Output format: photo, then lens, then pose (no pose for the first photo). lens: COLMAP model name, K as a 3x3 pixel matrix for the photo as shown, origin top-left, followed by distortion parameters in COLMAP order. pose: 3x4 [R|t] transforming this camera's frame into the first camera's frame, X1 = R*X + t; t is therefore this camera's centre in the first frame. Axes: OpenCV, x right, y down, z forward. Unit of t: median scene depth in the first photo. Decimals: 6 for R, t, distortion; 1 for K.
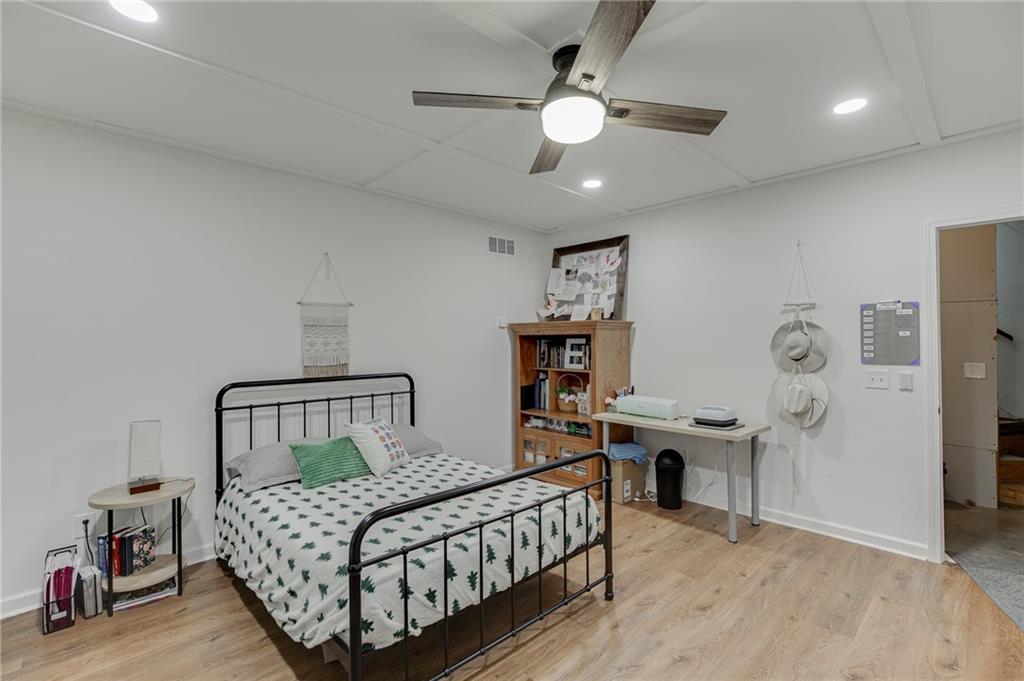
lens RADIAL K [[461.8, 0, 514.3], [0, 461.8, 336.5], [0, 0, 1]] dist [-0.016131, 0.006307]
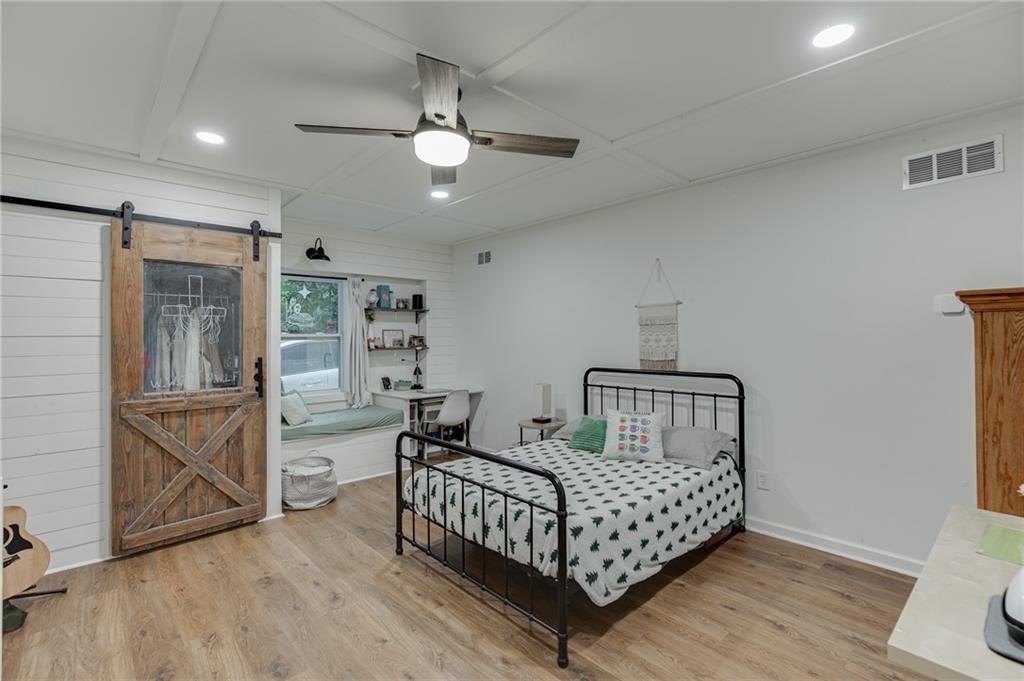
lens RADIAL K [[461.8, 0, 513.8], [0, 461.8, 341.0], [0, 0, 1]] dist [-0.016131, 0.006307]
pose [[-0.006769, 0.008410, -0.999942, 0.775936], [0.012493, 0.999887, 0.008324, 0.003511], [0.999899, -0.012436, -0.006873, 0.725311]]
